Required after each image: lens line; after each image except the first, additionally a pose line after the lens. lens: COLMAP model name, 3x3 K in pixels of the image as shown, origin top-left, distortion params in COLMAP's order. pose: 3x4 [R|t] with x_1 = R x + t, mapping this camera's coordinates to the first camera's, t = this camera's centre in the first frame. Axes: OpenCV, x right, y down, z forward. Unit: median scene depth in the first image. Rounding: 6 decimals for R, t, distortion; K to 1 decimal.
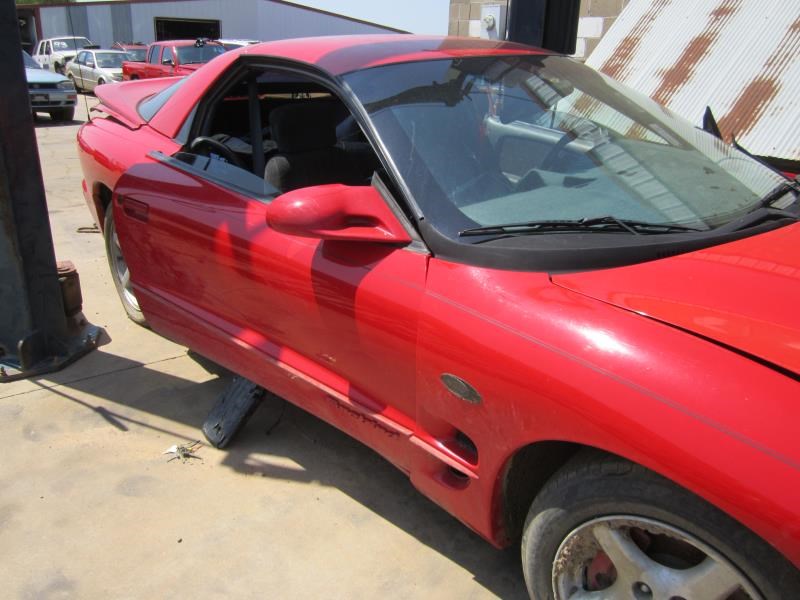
lens RADIAL K [[717.7, 0, 400.0], [0, 717.7, 300.0], [0, 0, 1]] dist [-0.043986, -0.002487]
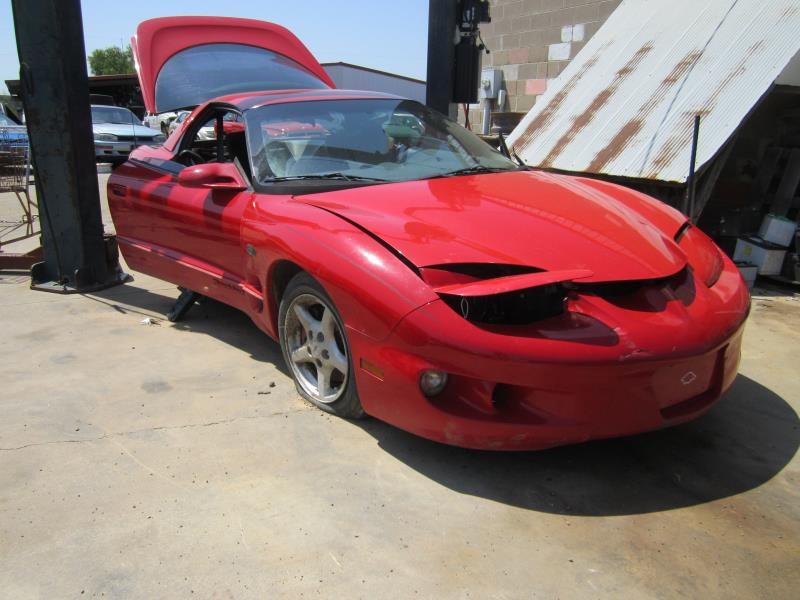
lens RADIAL K [[717.7, 0, 400.0], [0, 717.7, 300.0], [0, 0, 1]] dist [-0.043986, -0.002487]
pose [[0.990851, 0.026378, -0.132356, 0.450783], [-0.037241, 0.996076, -0.080280, 0.237172], [0.129719, 0.084474, 0.987946, -0.559035]]
